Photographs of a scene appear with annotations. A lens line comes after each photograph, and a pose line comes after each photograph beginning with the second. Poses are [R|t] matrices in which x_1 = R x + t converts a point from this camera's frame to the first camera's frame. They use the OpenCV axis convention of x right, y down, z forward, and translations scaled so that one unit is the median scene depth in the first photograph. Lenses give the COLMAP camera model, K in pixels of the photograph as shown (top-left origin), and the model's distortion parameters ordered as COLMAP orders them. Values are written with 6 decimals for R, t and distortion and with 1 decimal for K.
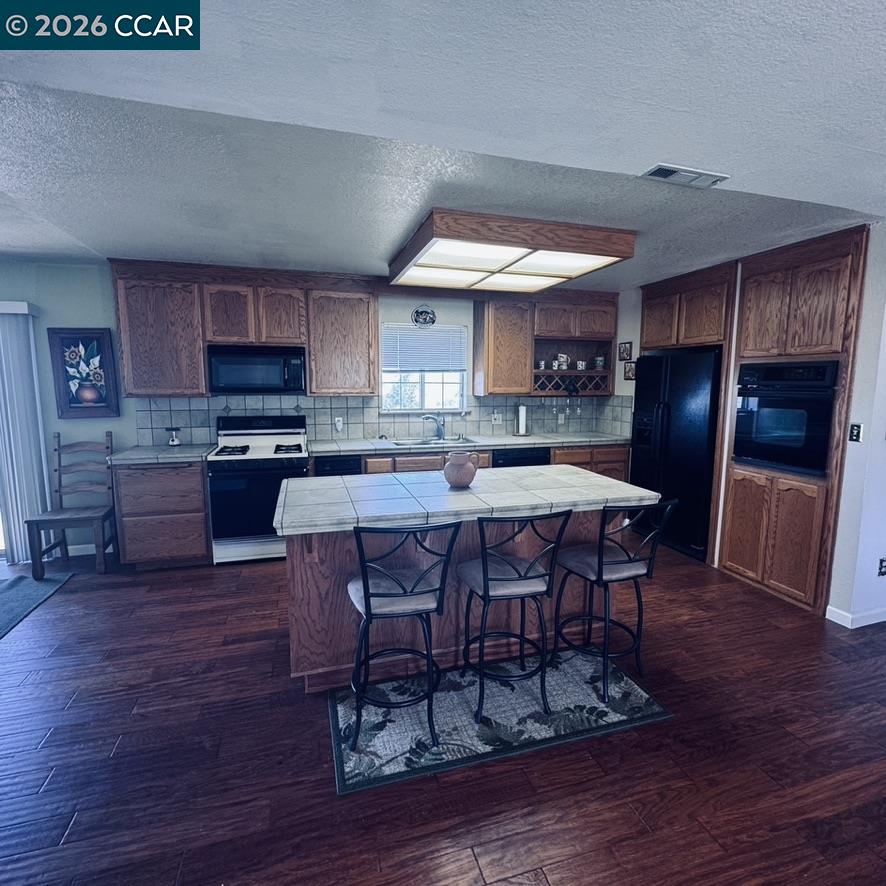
lens RADIAL K [[471.4, 0, 442.1], [0, 471.4, 441.1], [0, 0, 1]] dist [-0.003561, 0.000869]
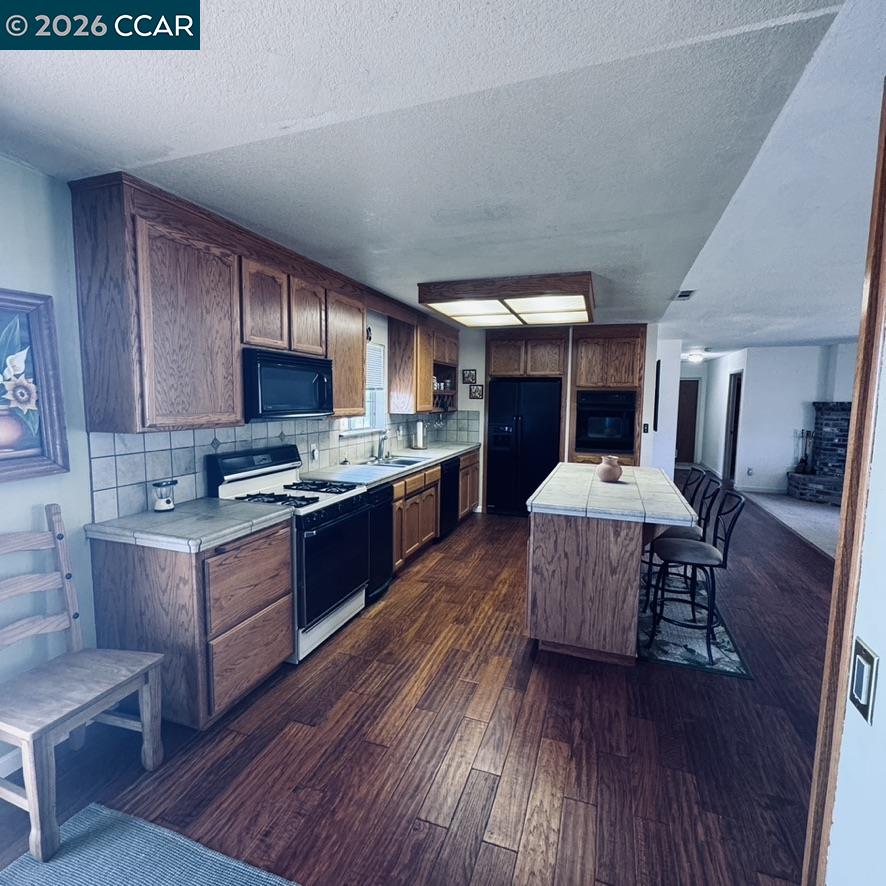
lens RADIAL K [[471.4, 0, 444.4], [0, 471.4, 441.3], [0, 0, 1]] dist [-0.003561, 0.000869]
pose [[0.586132, -0.071387, 0.807064, -0.912214], [0.090688, 0.995632, 0.022204, -0.063614], [-0.805124, 0.060177, 0.590046, 0.398331]]
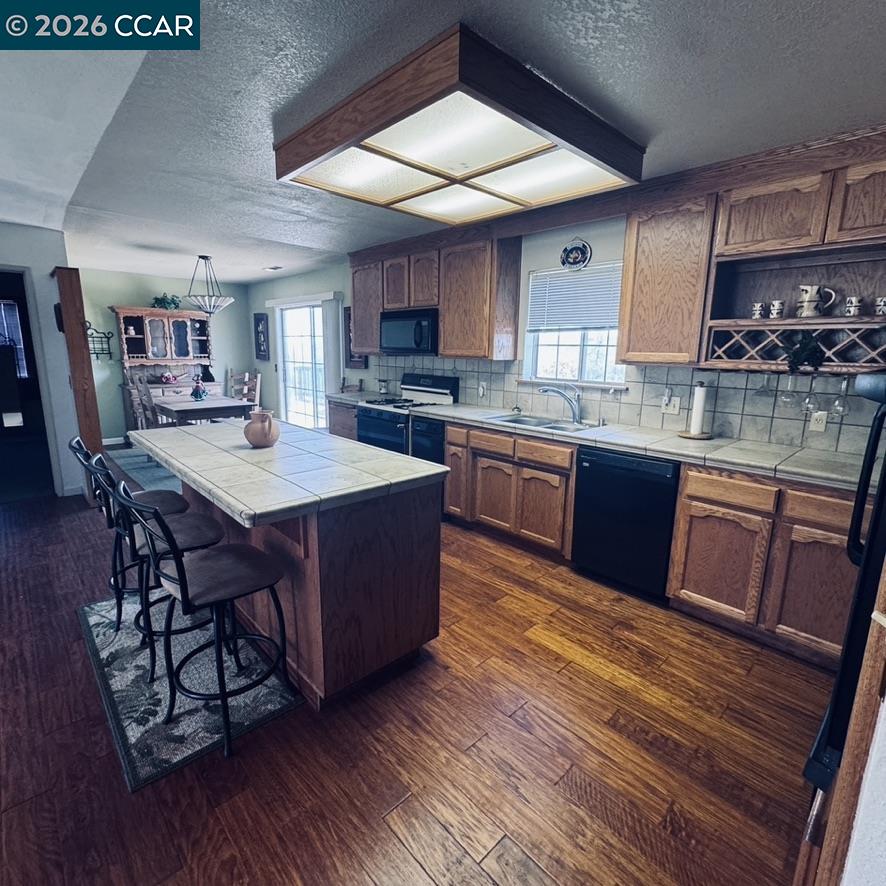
lens RADIAL K [[471.4, 0, 442.4], [0, 471.4, 441.0], [0, 0, 1]] dist [-0.003561, 0.000869]
pose [[0.445993, 0.176876, -0.877385, 0.714518], [-0.125812, 0.982935, 0.134201, -0.061489], [0.886150, 0.050533, 0.460635, 0.609268]]
